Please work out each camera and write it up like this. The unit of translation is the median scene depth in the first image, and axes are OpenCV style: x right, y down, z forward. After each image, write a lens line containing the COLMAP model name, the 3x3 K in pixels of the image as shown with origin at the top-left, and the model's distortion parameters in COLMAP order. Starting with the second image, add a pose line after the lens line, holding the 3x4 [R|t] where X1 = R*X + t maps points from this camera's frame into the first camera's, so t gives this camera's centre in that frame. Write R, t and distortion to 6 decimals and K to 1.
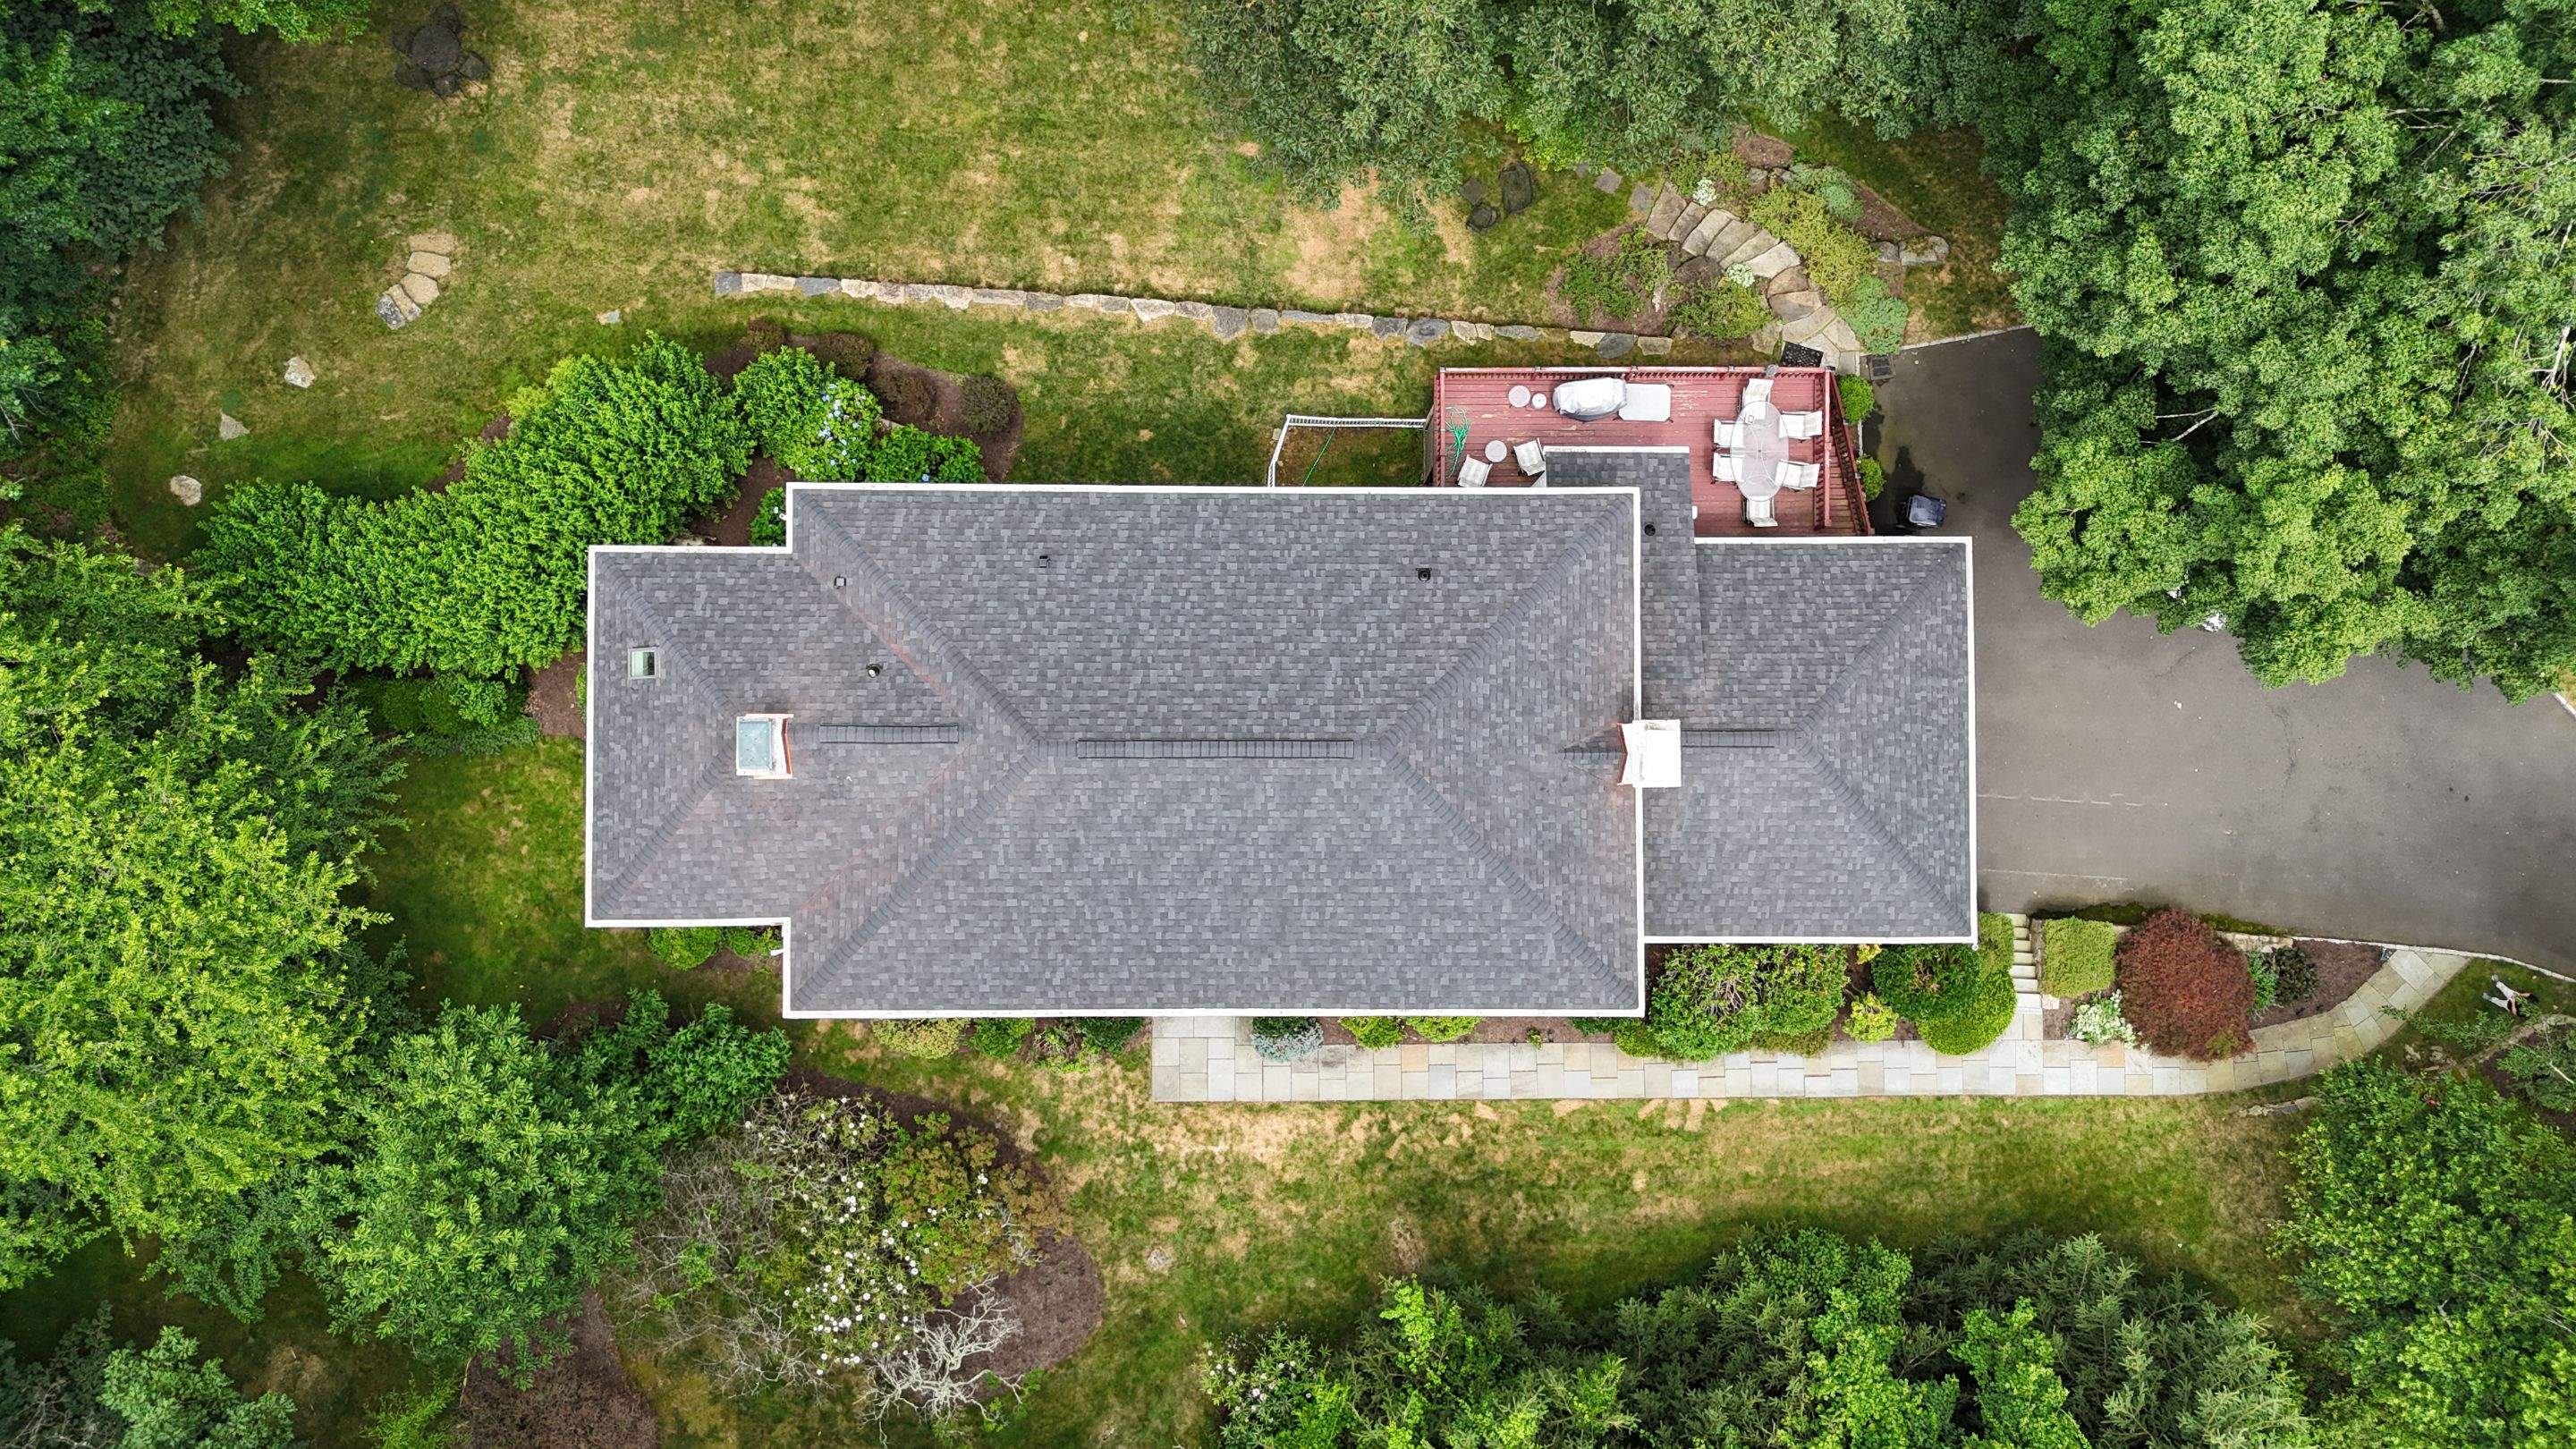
lens RADIAL K [[1922.1, 0, 1288.0], [0, 1922.1, 724.5], [0, 0, 1]] dist [0.008847, 0.001502]
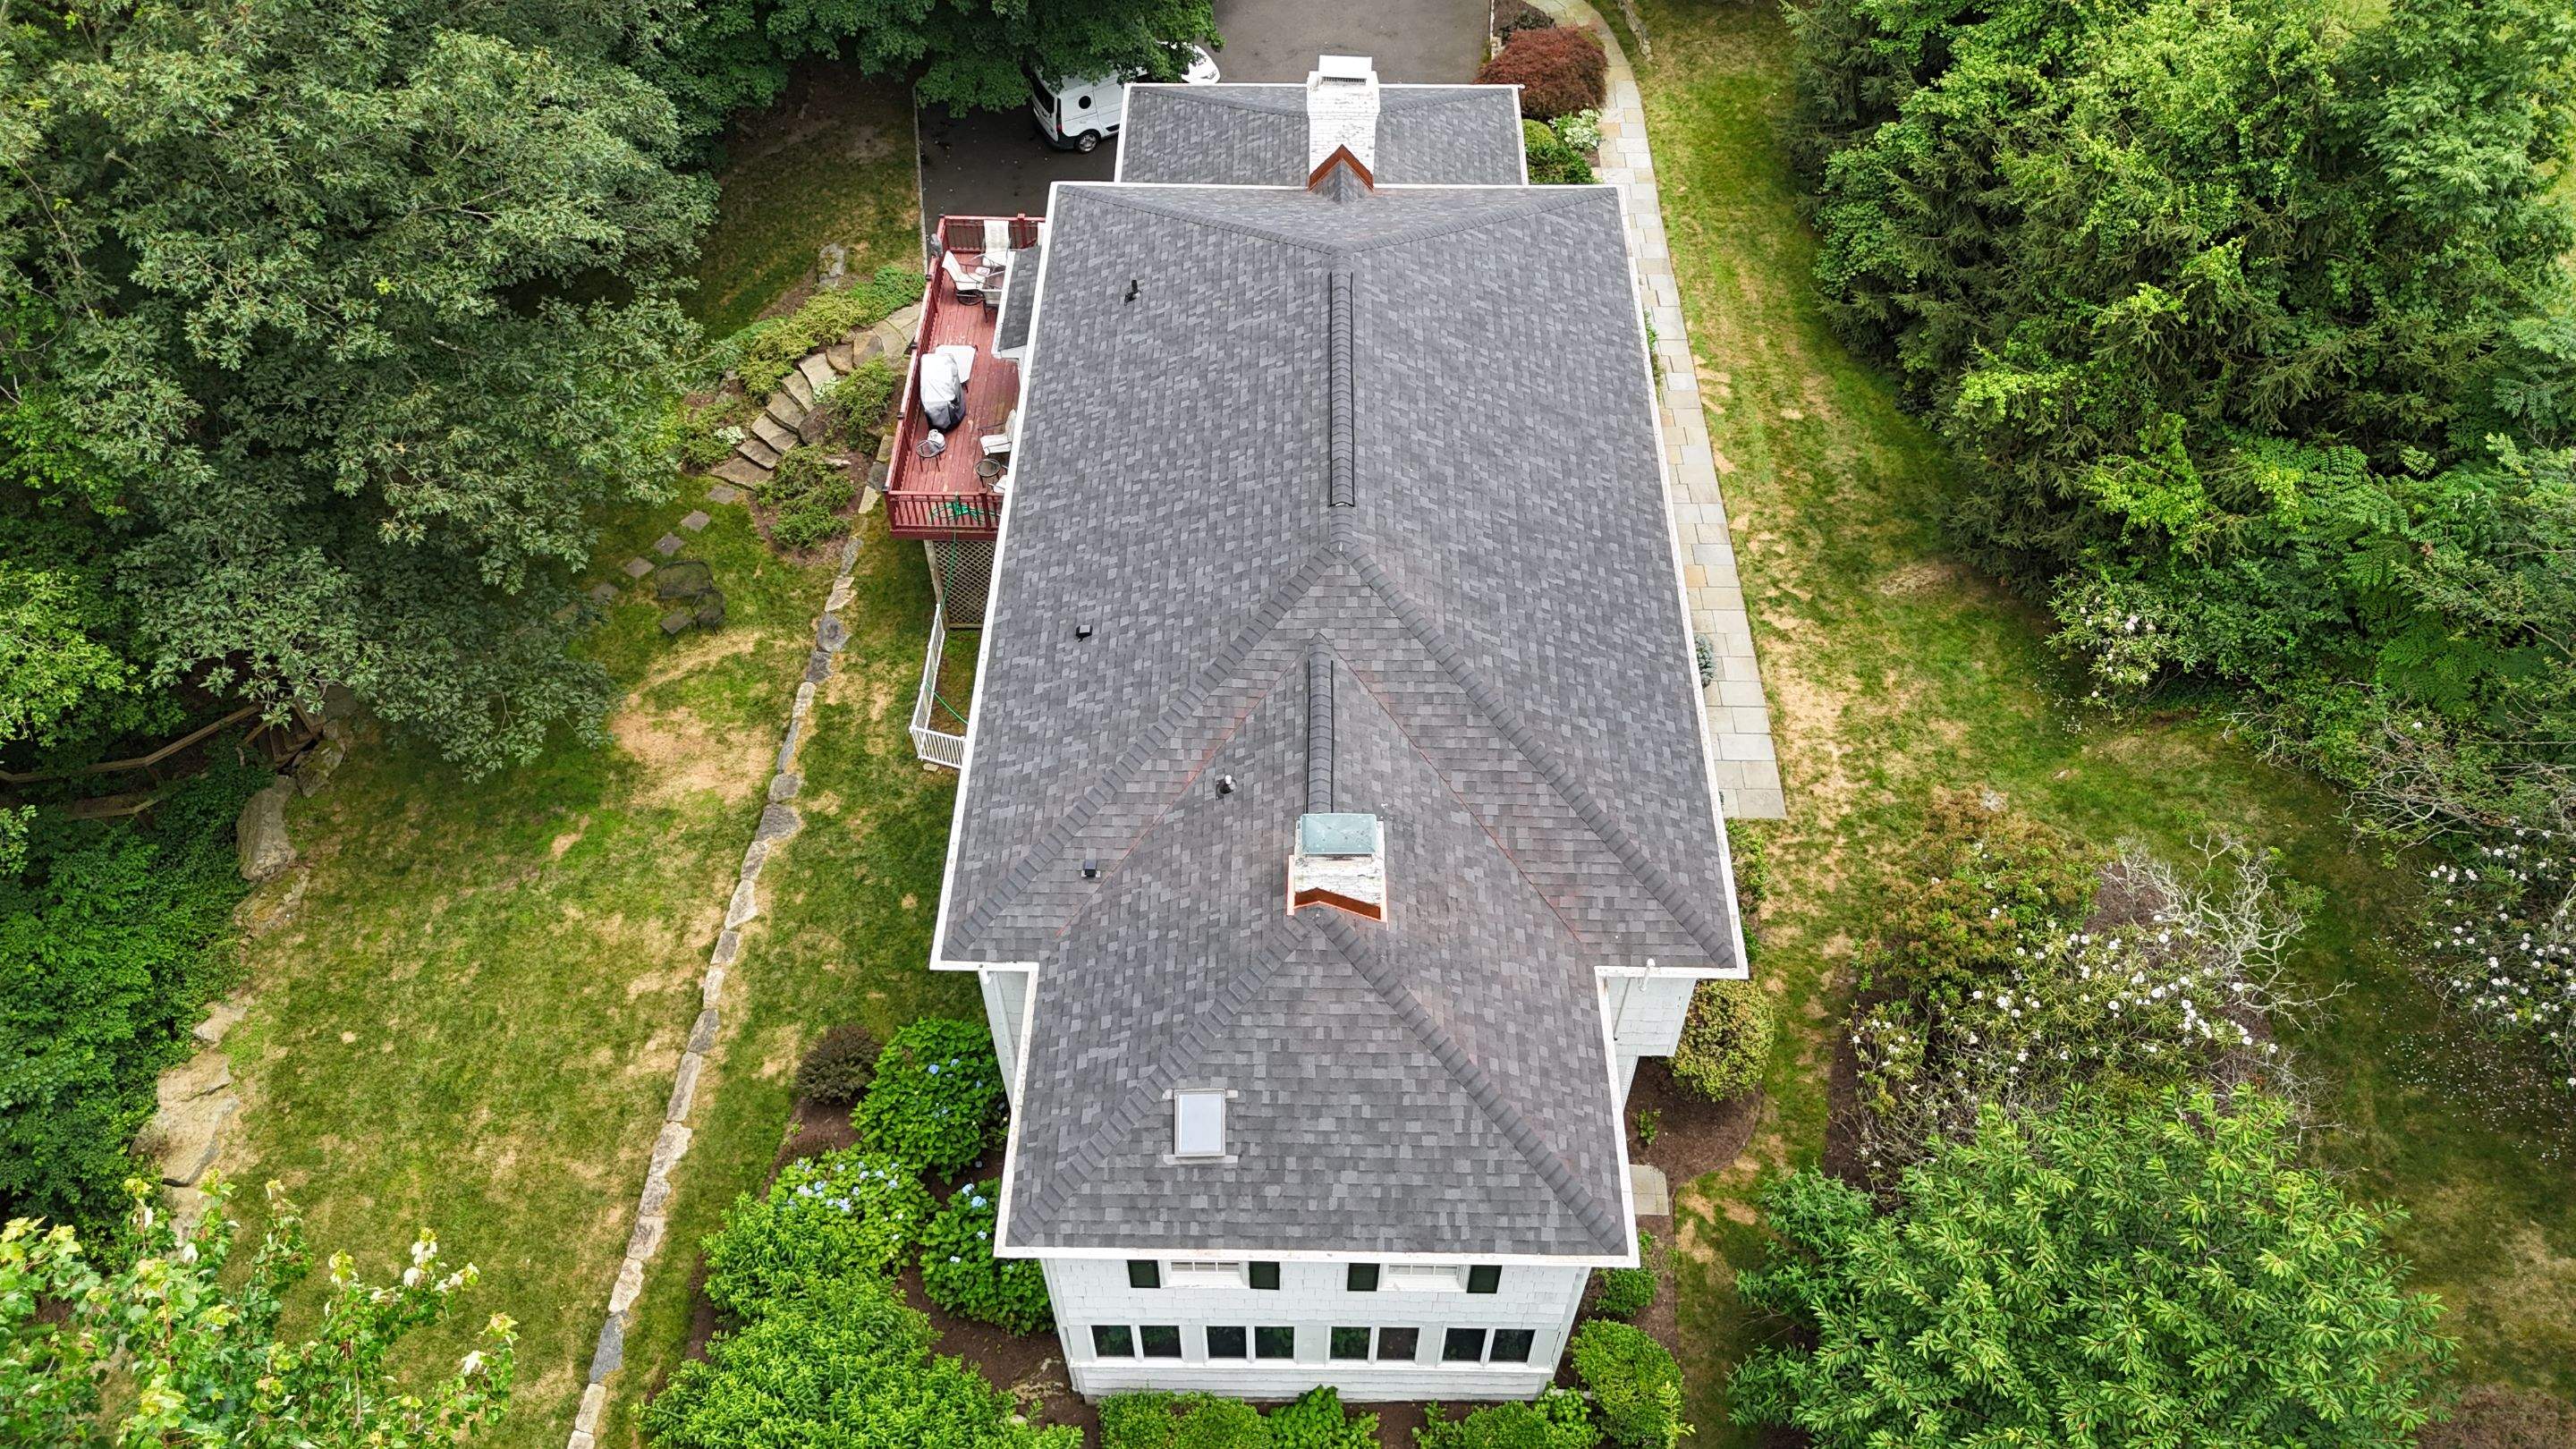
lens RADIAL K [[1922.1, 0, 1288.0], [0, 1922.1, 724.5], [0, 0, 1]] dist [0.008847, 0.001502]
pose [[0.013003, -0.777052, 0.629302, -0.522595], [0.999634, 0.025025, 0.010246, -0.011210], [-0.023710, 0.628938, 0.777094, 0.383117]]
